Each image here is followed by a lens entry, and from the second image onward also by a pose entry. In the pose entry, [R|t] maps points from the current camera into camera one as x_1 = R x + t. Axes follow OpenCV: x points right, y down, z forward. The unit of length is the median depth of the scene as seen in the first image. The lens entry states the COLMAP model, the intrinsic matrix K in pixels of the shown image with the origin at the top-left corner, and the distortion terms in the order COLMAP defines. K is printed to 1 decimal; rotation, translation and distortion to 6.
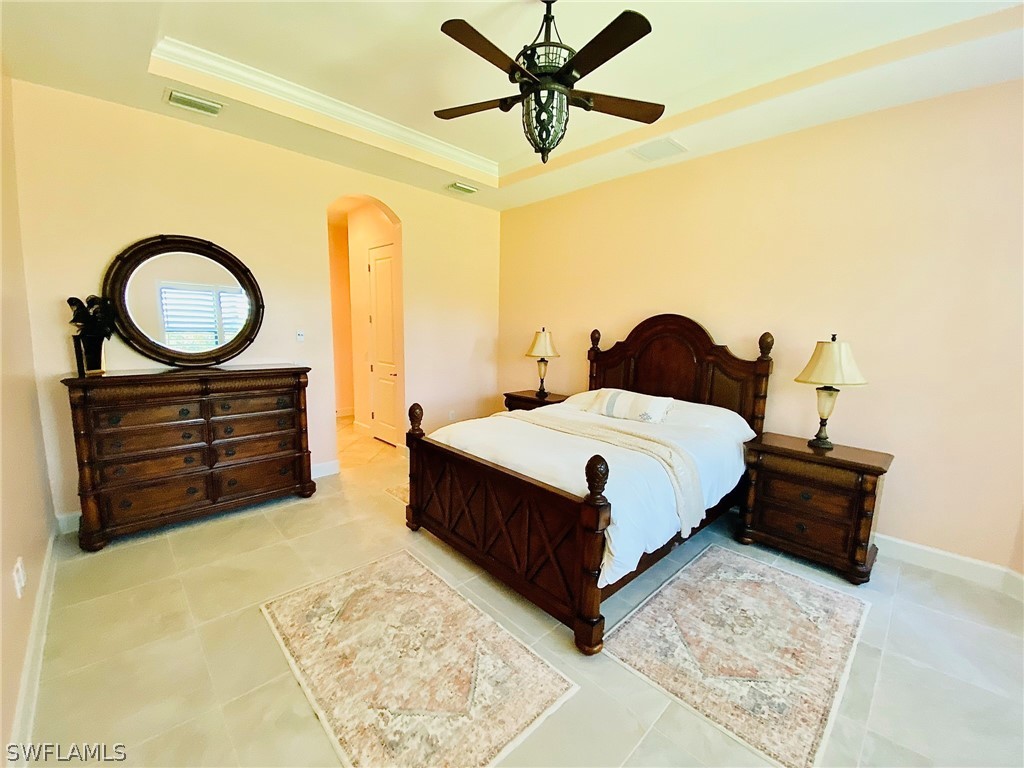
lens RADIAL K [[415.1, 0, 507.4], [0, 415.1, 384.1], [0, 0, 1]] dist [0.028880, -0.023635]
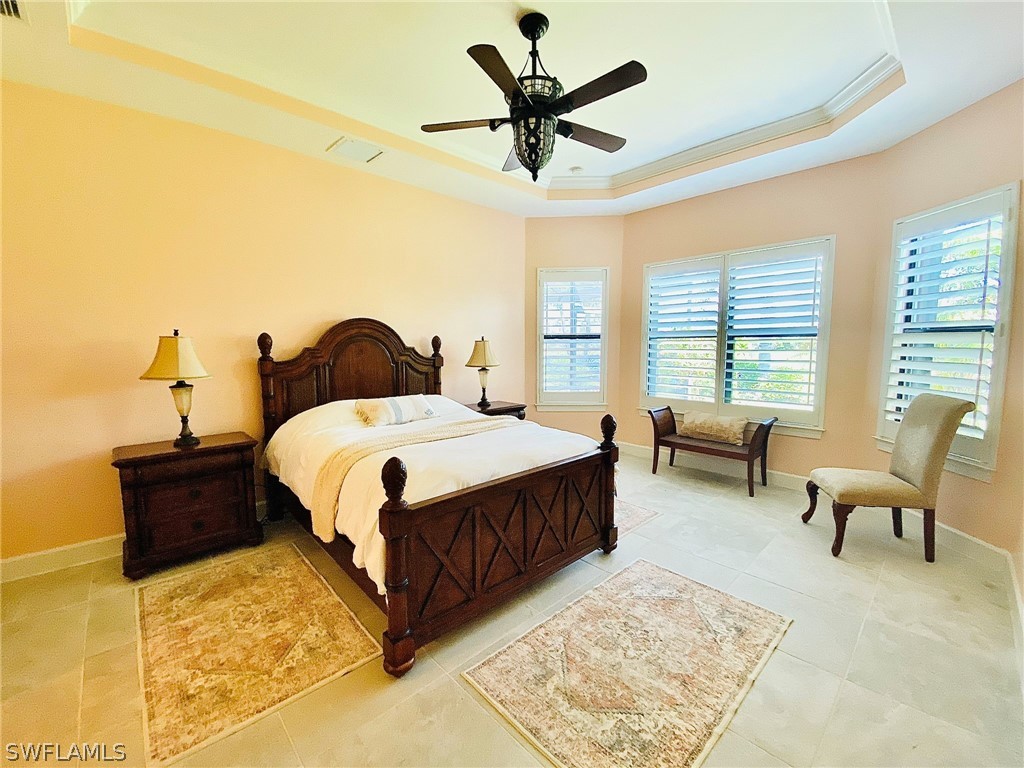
lens RADIAL K [[415.1, 0, 507.4], [0, 415.1, 384.1], [0, 0, 1]] dist [0.028880, -0.023635]
pose [[0.012182, -0.117969, 0.992943, -1.038430], [0.136615, 0.983901, 0.115219, -0.131178], [-0.990549, 0.134247, 0.028102, 1.071961]]
